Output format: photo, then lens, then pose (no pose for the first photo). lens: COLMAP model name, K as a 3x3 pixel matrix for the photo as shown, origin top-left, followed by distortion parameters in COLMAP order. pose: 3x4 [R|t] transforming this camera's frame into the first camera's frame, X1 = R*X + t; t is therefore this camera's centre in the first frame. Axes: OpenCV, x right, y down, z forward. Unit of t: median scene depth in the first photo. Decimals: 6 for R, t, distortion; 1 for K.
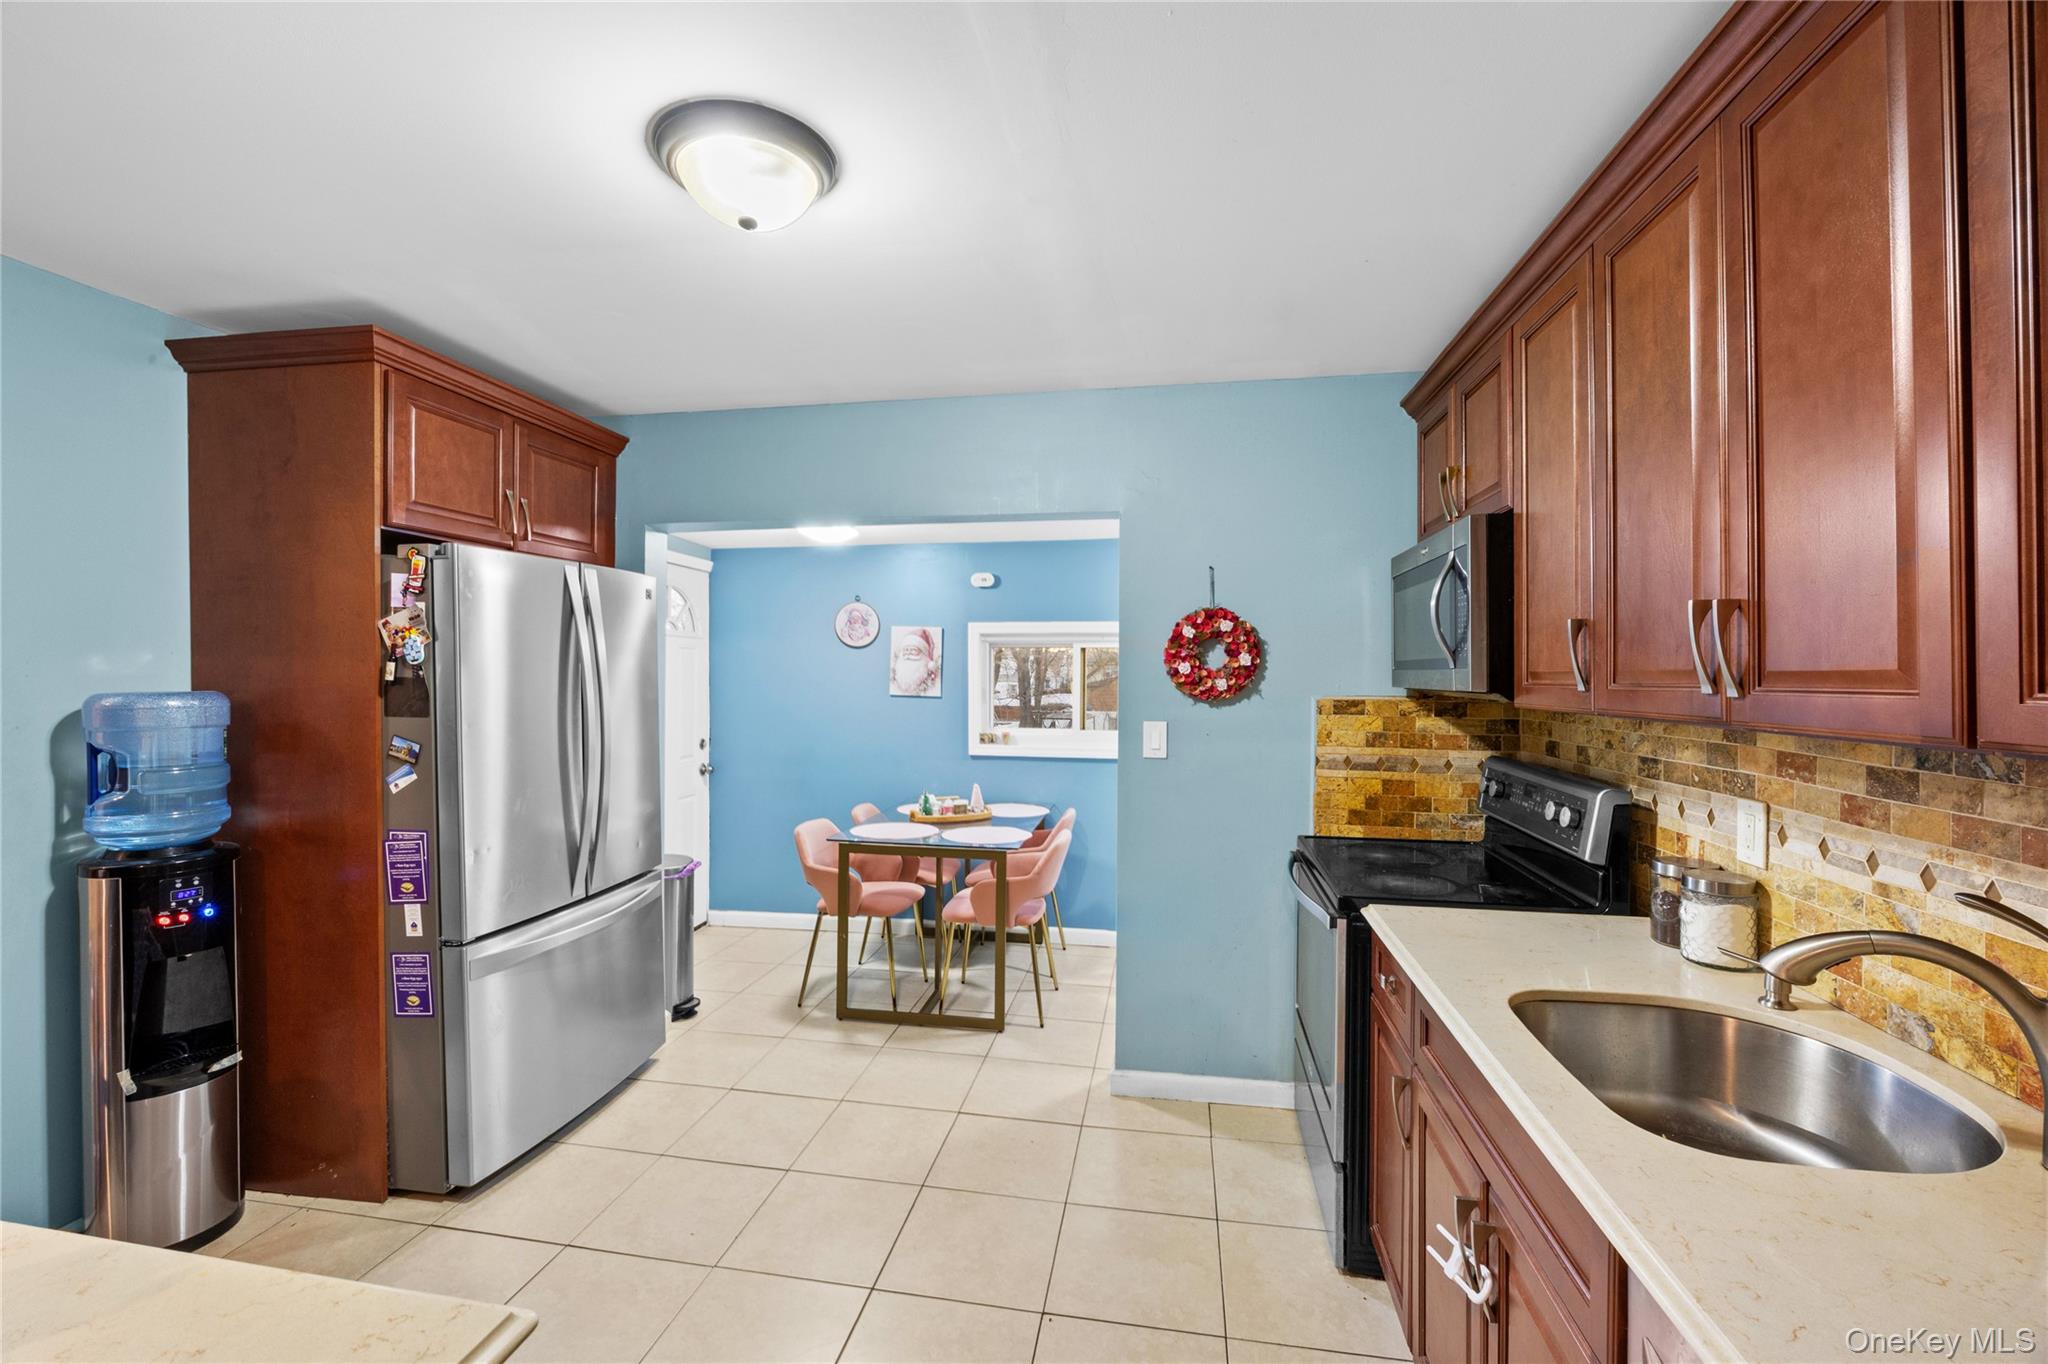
lens RADIAL K [[871.4, 0, 1029.4], [0, 871.4, 674.4], [0, 0, 1]] dist [0.000811, 0.000078]
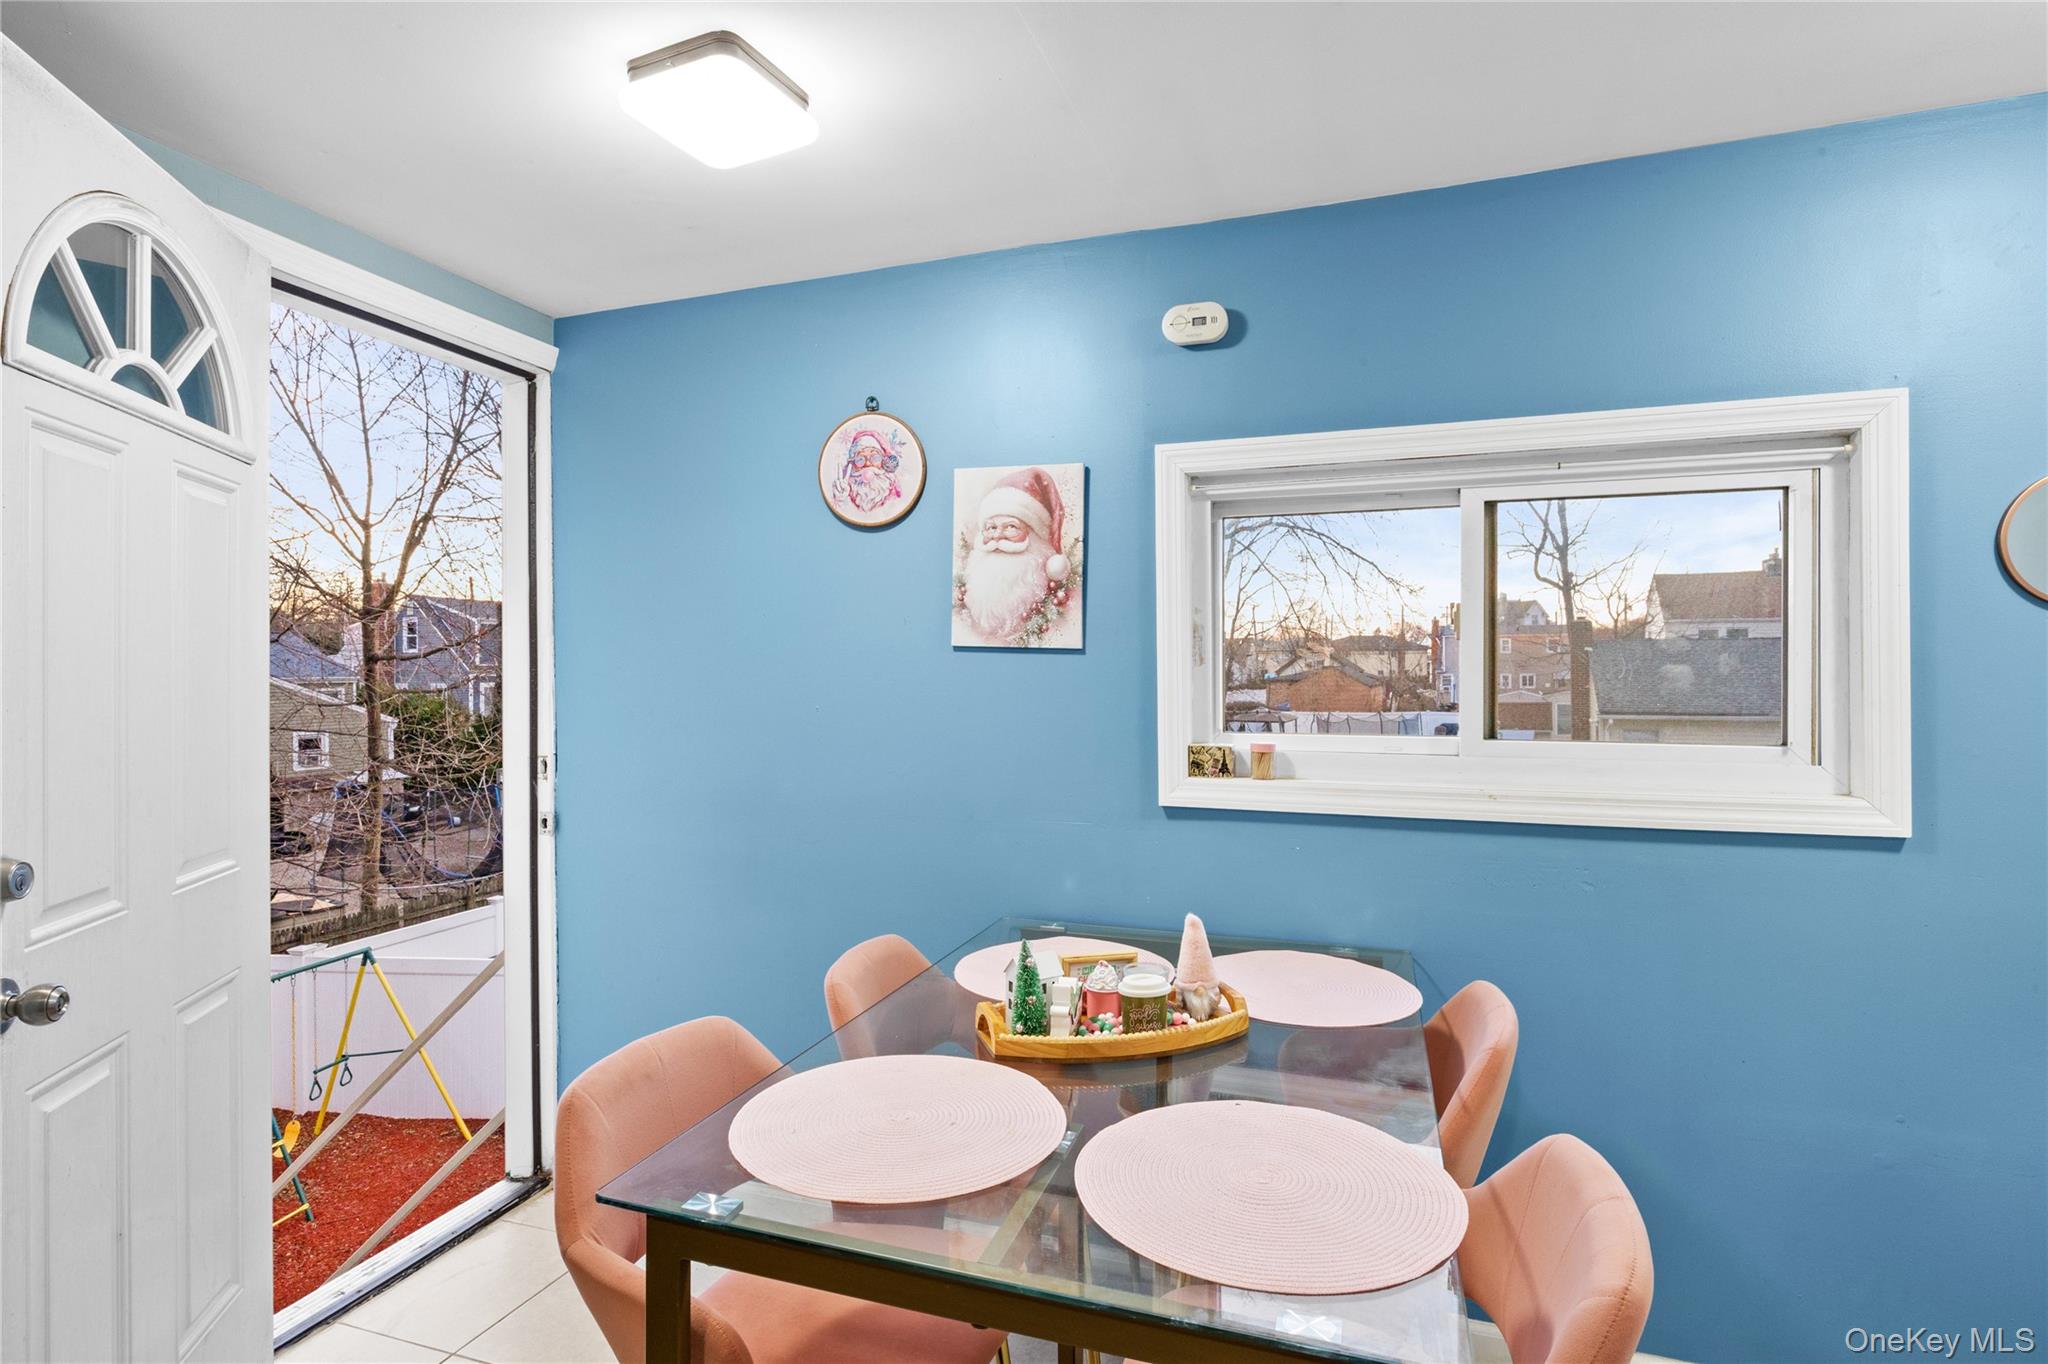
lens RADIAL K [[1034.4, 0, 1024.1], [0, 1034.4, 671.2], [0, 0, 1]] dist [0.000527, -0.000001]
pose [[0.985019, -0.006801, -0.172314, -0.049921], [0.007259, 0.999972, 0.002027, 0.033920], [0.172295, -0.003247, 0.985040, 0.558086]]
